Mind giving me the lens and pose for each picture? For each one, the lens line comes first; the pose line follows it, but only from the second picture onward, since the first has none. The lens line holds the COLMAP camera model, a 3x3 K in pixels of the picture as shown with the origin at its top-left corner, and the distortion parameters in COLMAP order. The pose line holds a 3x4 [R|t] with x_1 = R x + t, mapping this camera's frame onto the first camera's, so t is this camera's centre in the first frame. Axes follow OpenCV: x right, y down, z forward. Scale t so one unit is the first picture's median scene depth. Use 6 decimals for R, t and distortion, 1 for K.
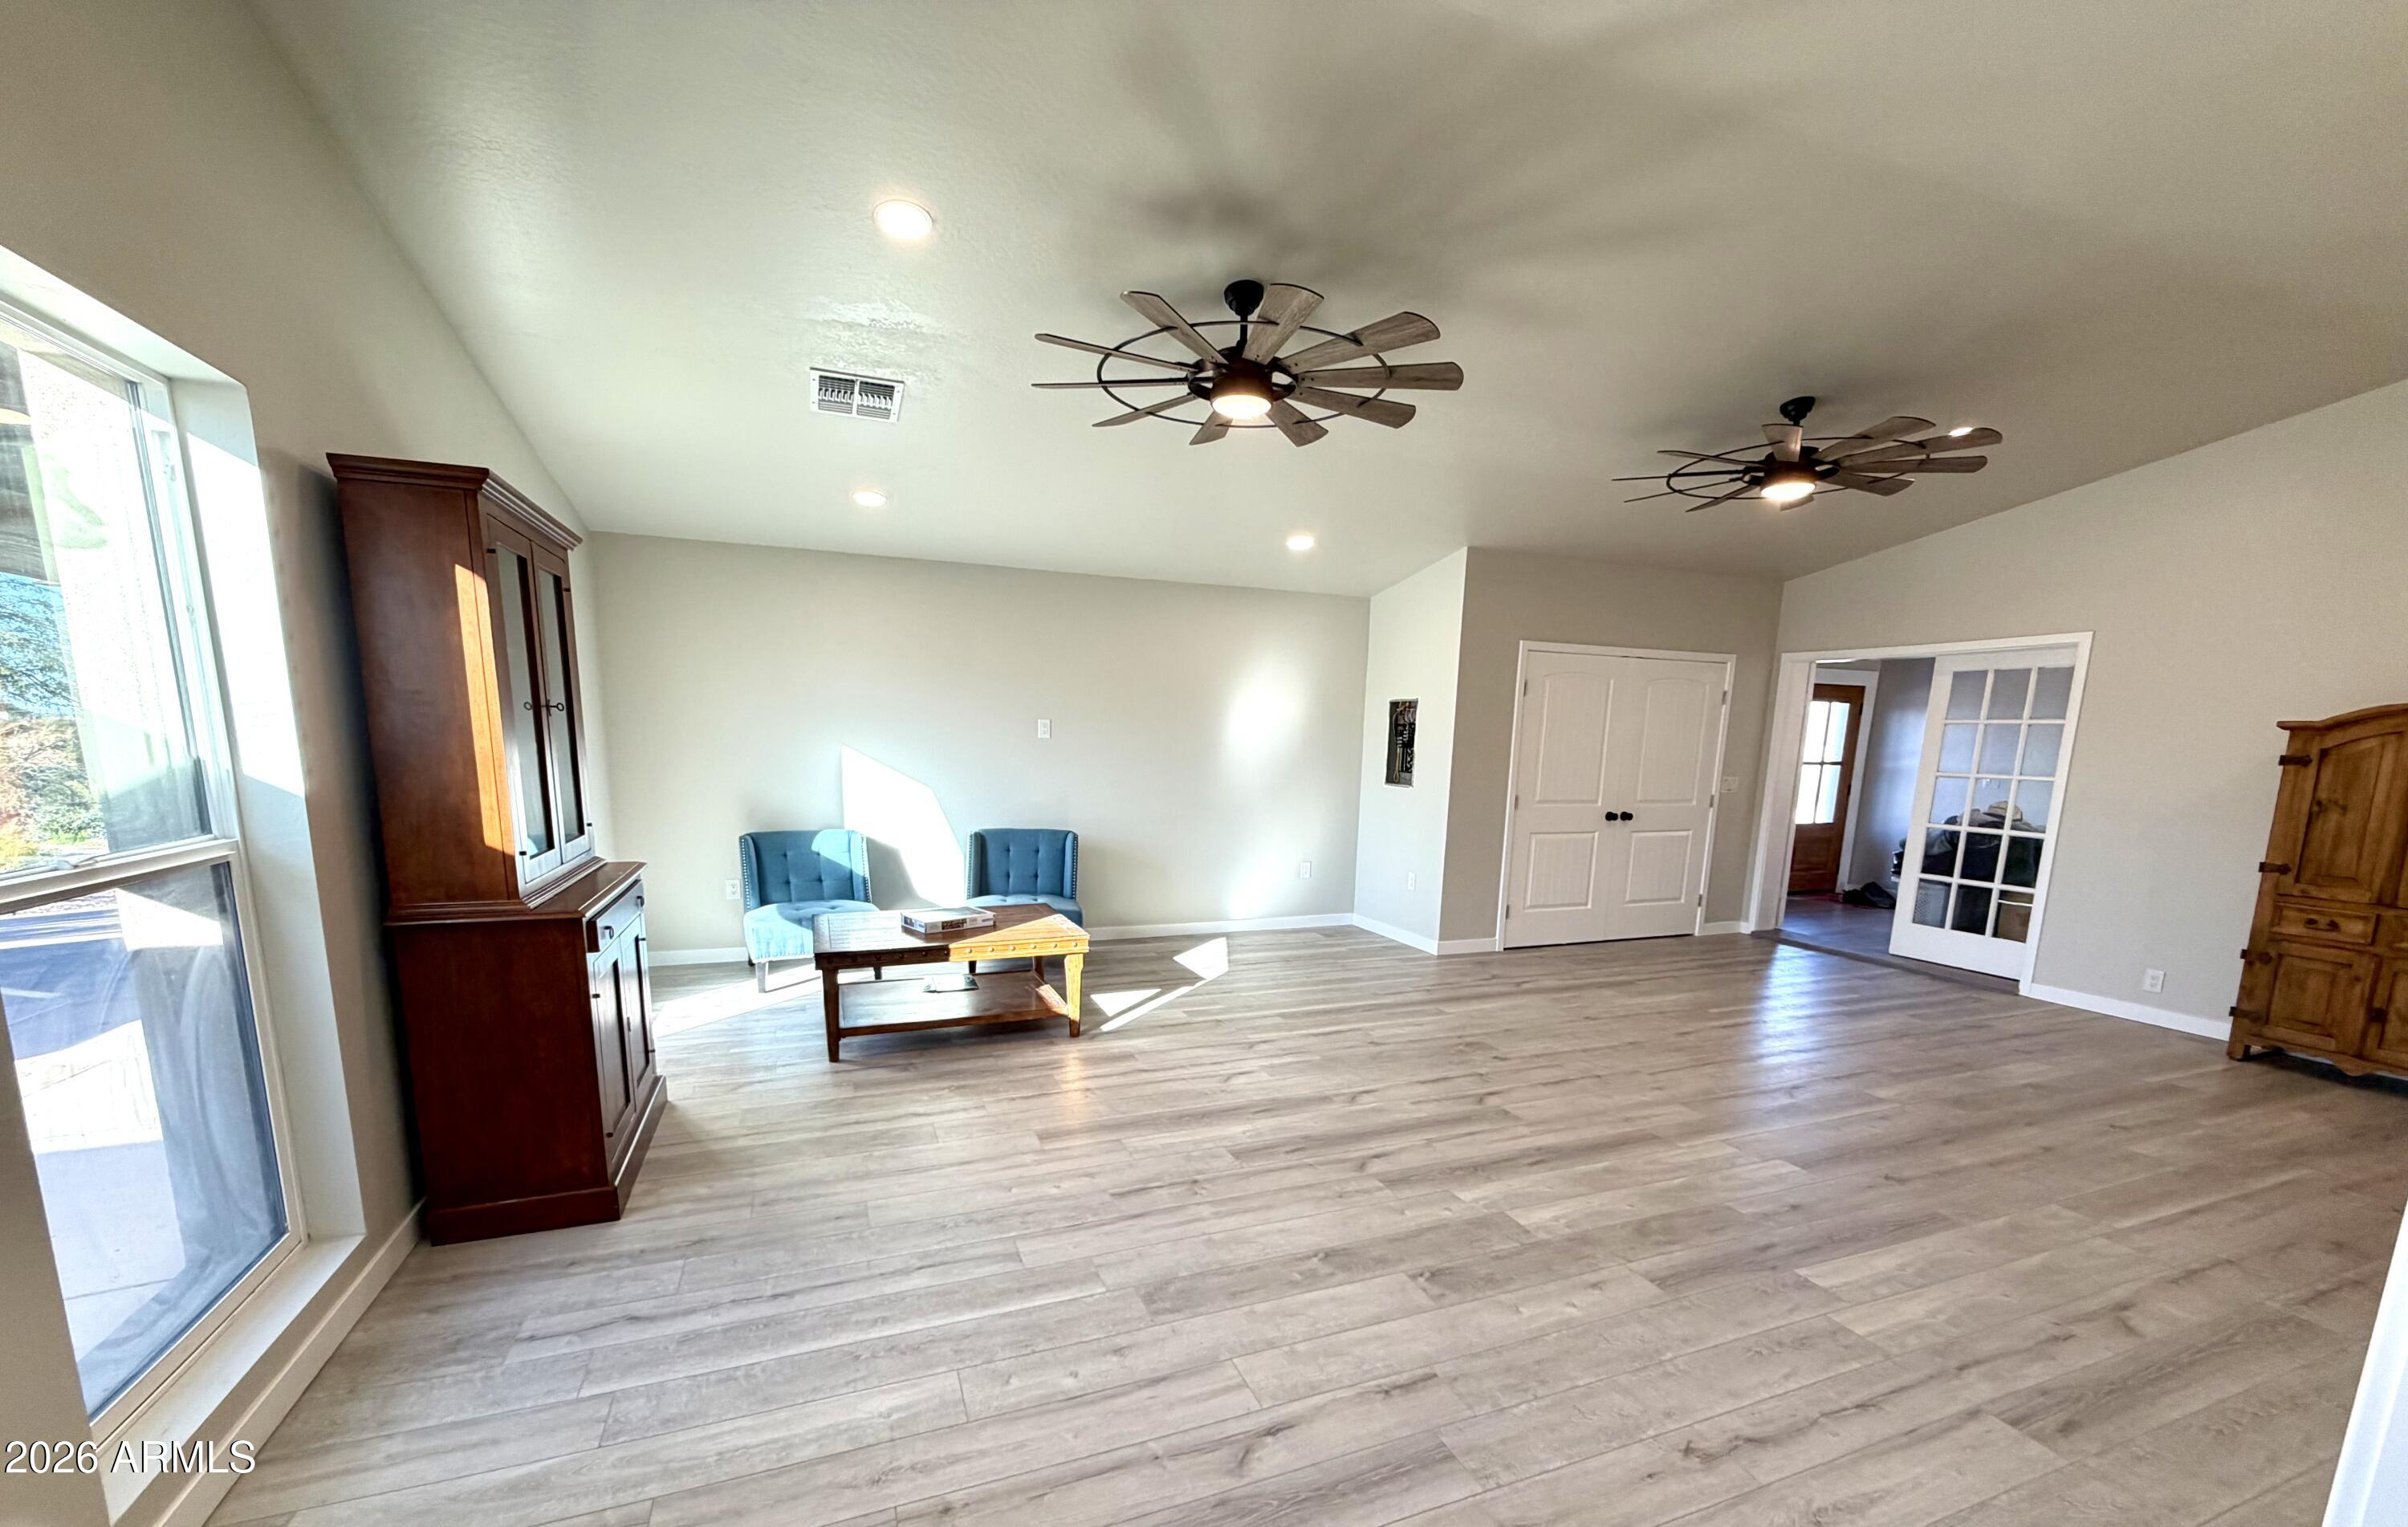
lens RADIAL K [[967.9, 0, 1205.8], [0, 967.9, 764.5], [0, 0, 1]] dist [-0.002191, -0.000450]
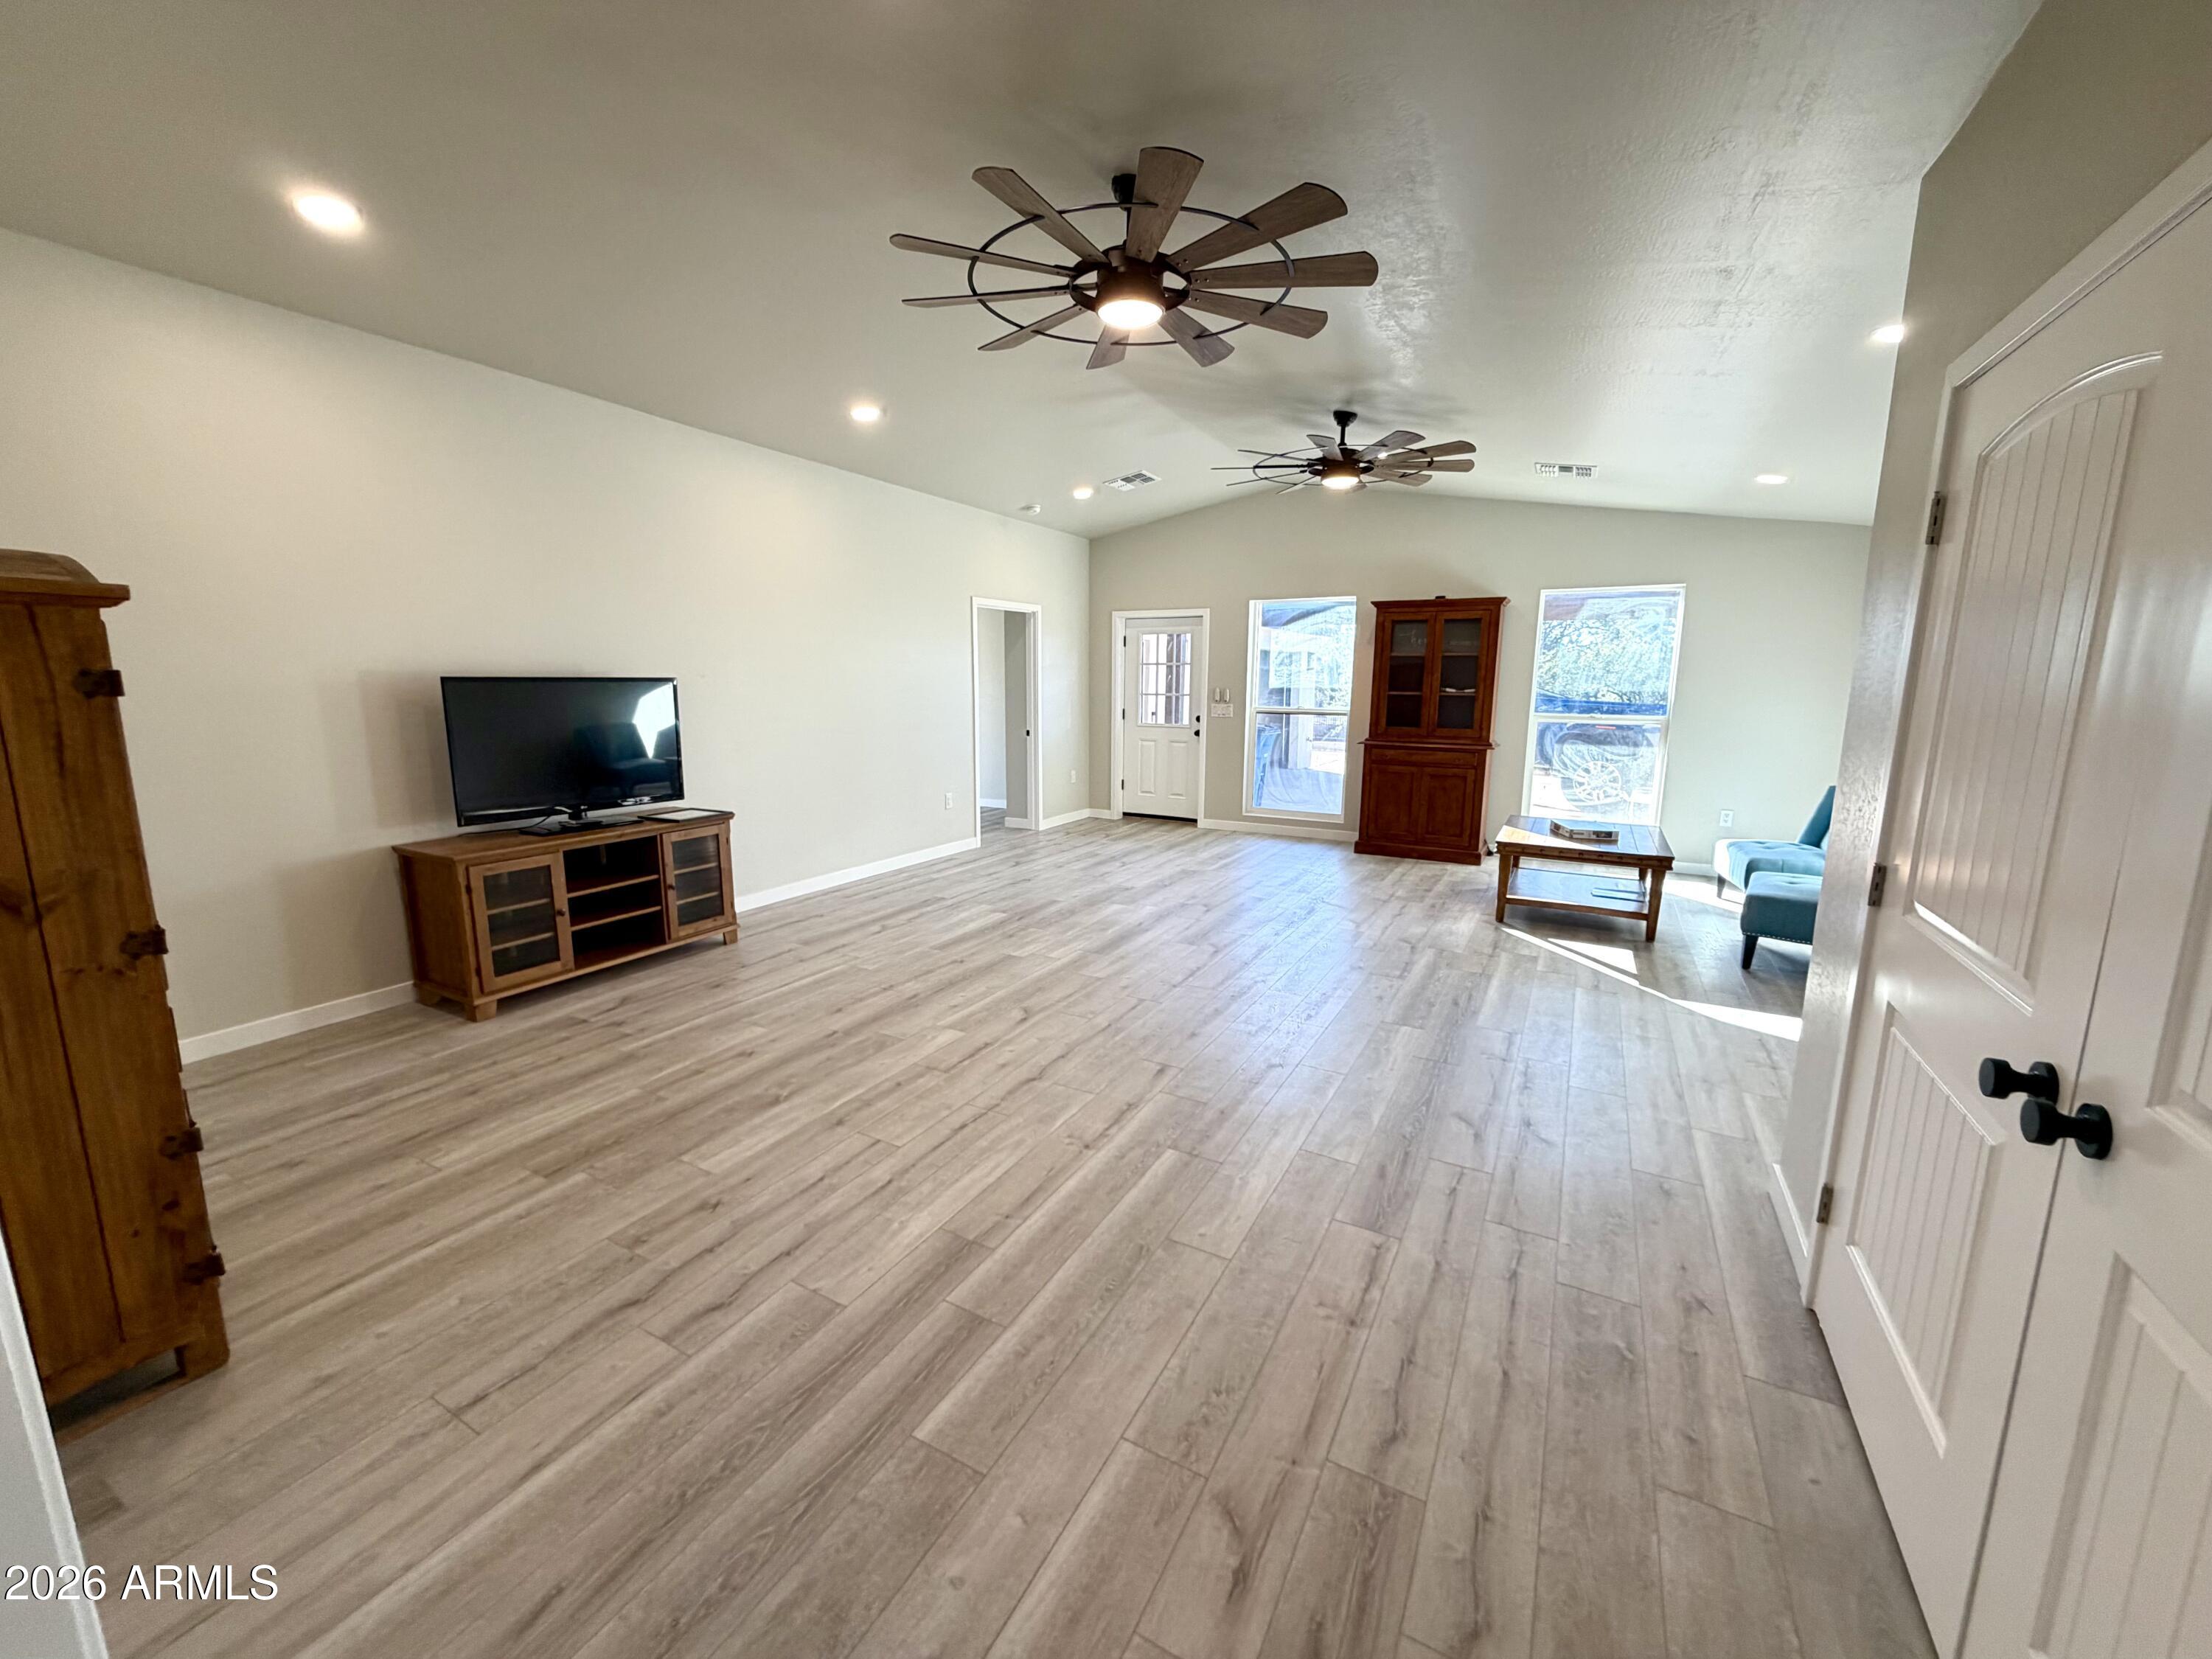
lens RADIAL K [[886.9, 0, 1104.0], [0, 886.9, 830.2], [0, 0, 1]] dist [-0.000471, 0.000389]
pose [[-0.767771, 0.084186, -0.635170, 1.550222], [-0.046617, 0.981364, 0.186419, -0.044428], [0.639026, 0.172737, -0.749538, 2.377809]]
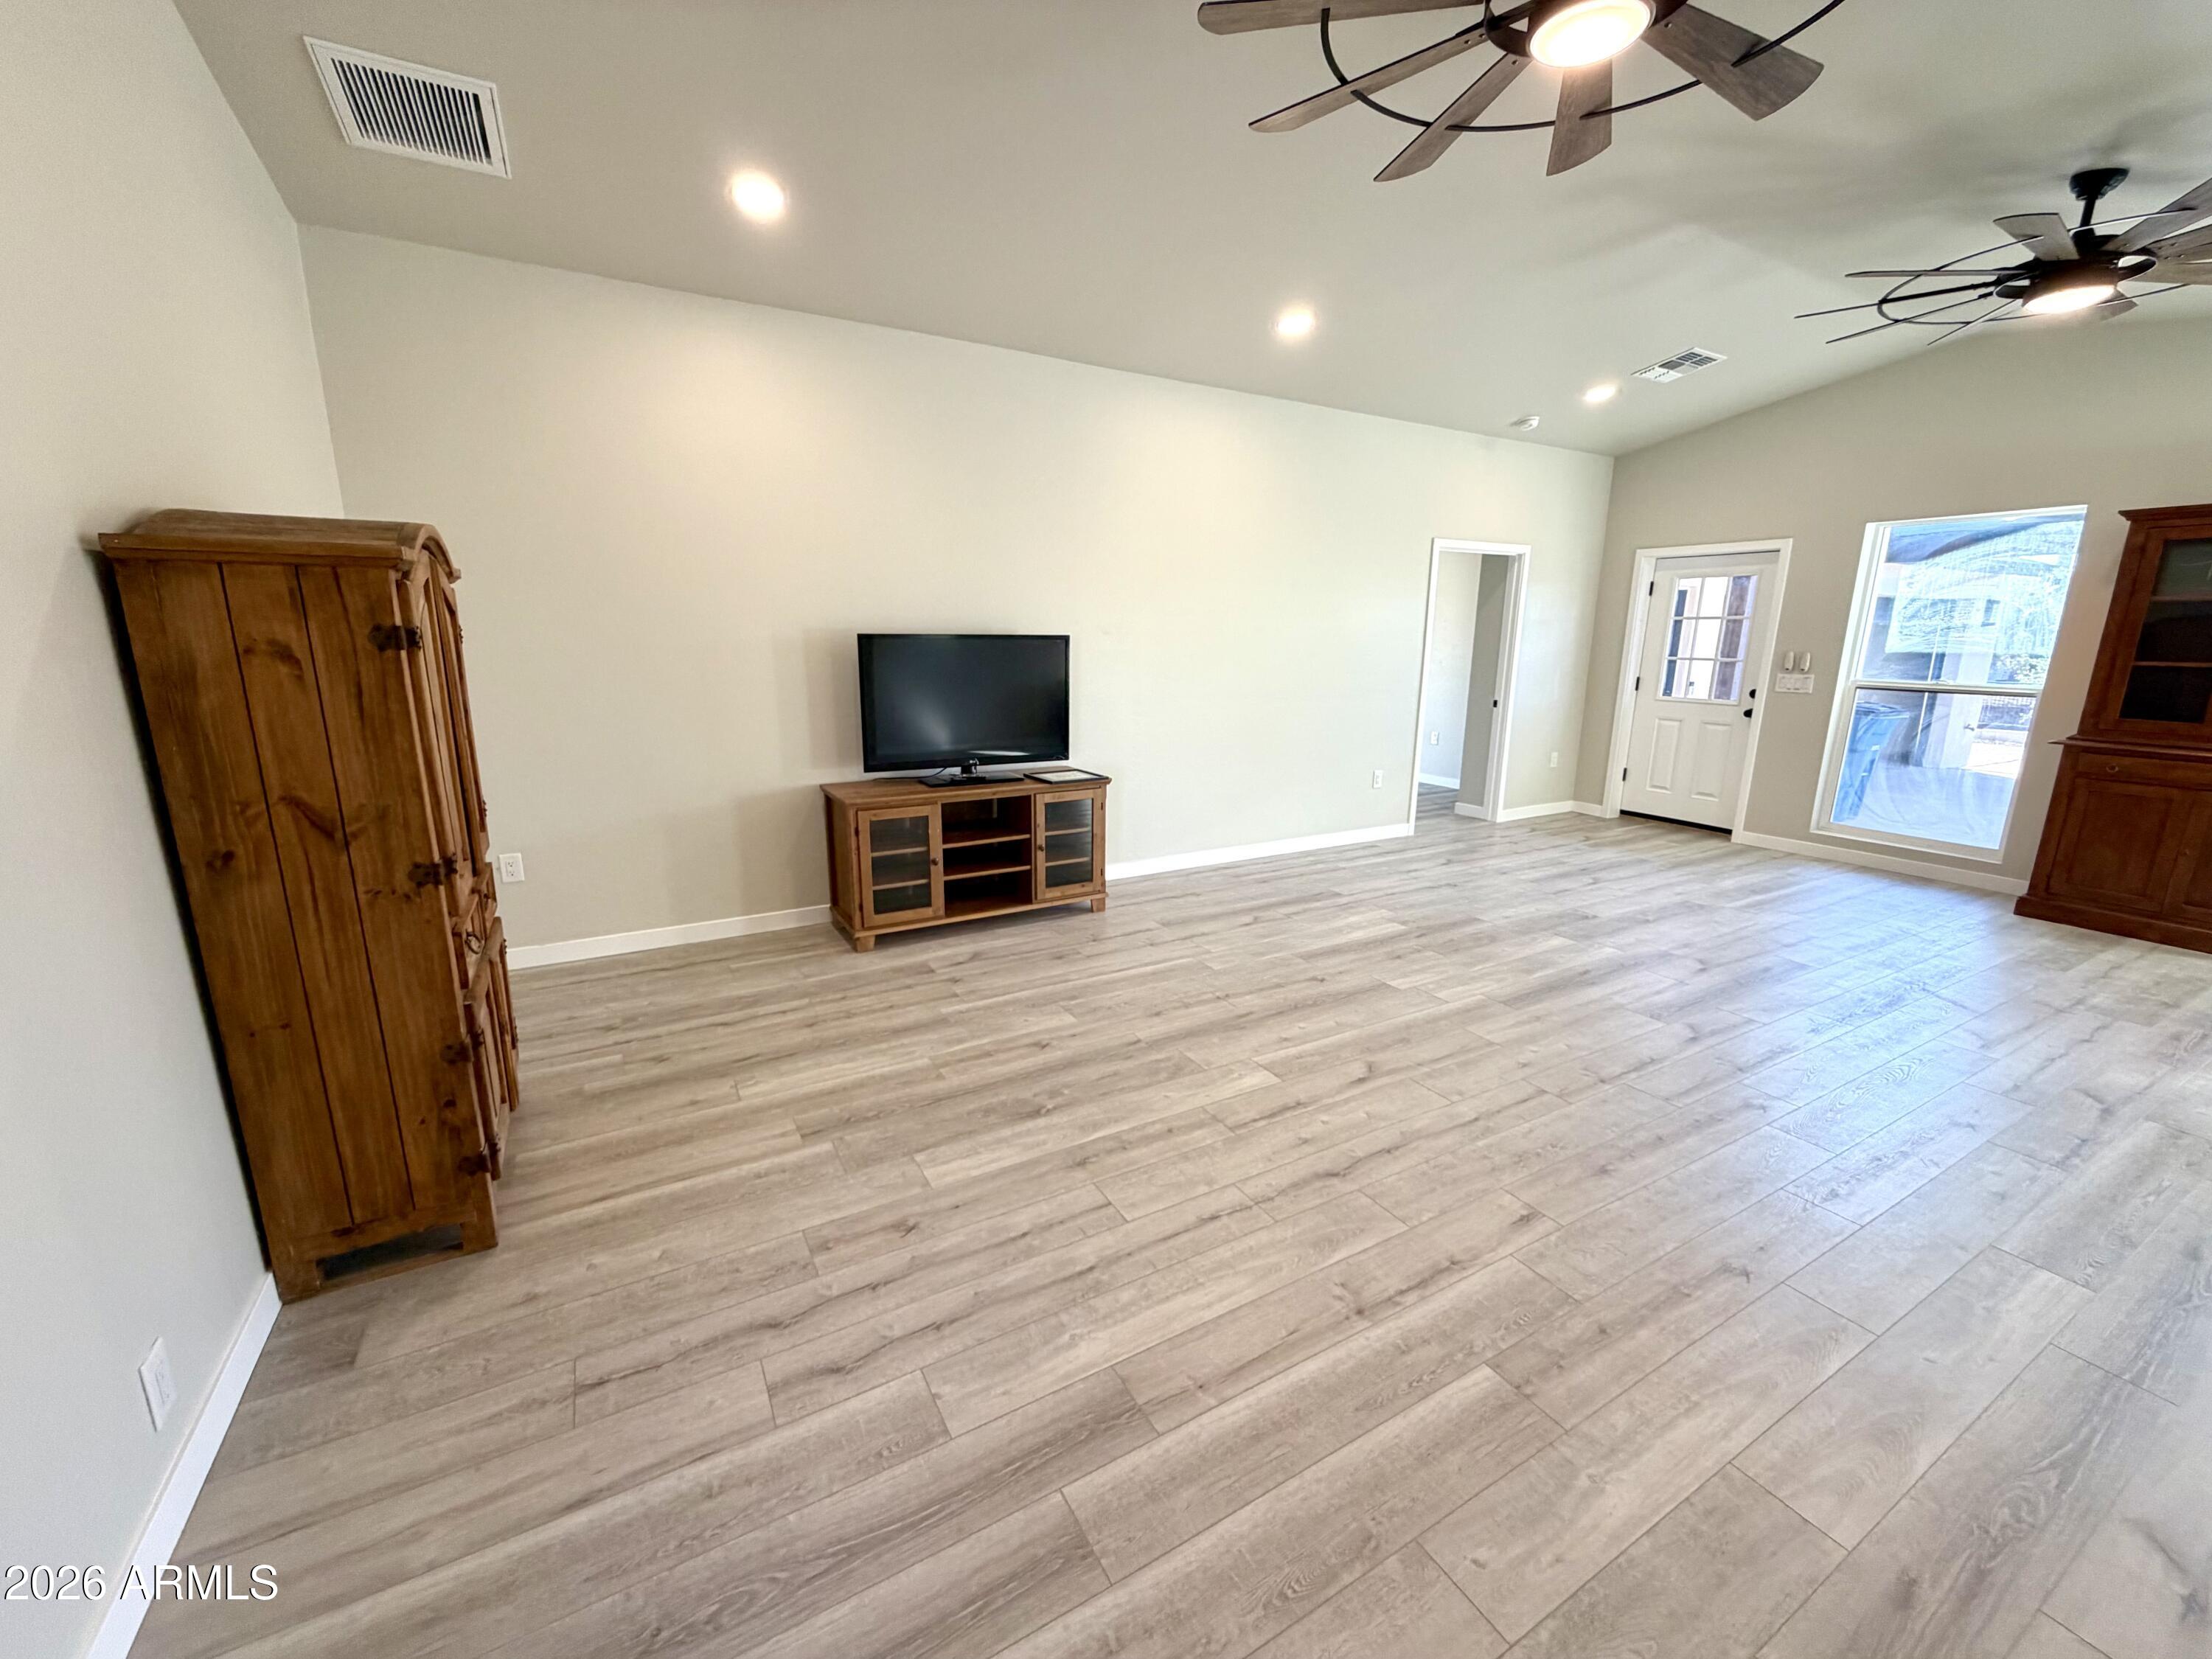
lens RADIAL K [[886.9, 0, 1101.1], [0, 886.9, 829.6], [0, 0, 1]] dist [-0.000471, 0.000389]
pose [[-0.990129, 0.002782, -0.140135, 1.276624], [-0.032937, 0.967188, 0.251918, -0.043889], [0.136237, 0.254047, -0.957549, 2.231841]]
